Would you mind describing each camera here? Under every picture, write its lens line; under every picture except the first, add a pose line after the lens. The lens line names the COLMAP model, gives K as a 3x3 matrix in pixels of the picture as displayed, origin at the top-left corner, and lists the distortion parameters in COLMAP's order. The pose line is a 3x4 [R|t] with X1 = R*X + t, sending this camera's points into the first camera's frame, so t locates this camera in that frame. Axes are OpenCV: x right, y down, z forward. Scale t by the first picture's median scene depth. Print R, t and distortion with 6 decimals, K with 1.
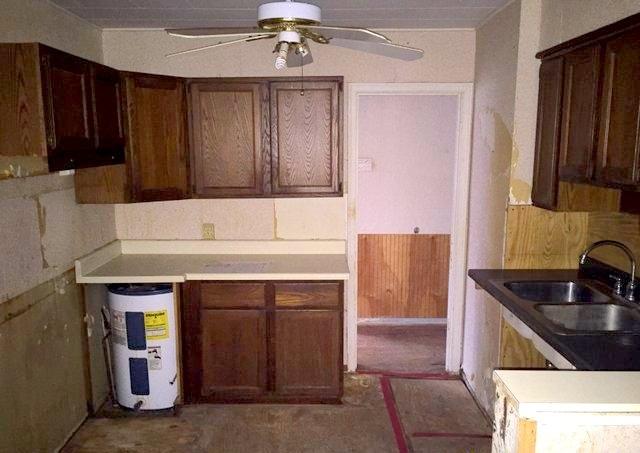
lens RADIAL K [[556.8, 0, 317.0], [0, 556.8, 239.2], [0, 0, 1]] dist [0.048364, -0.014141]
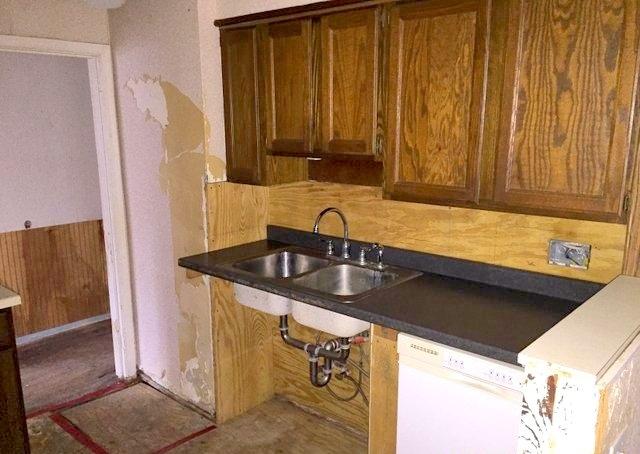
lens RADIAL K [[556.8, 0, 317.0], [0, 556.8, 239.7], [0, 0, 1]] dist [0.048364, -0.014141]
pose [[0.664483, -0.163971, 0.729092, -0.216667], [0.129030, 0.986152, 0.104186, -0.039036], [-0.736079, 0.024845, 0.676439, 0.220474]]
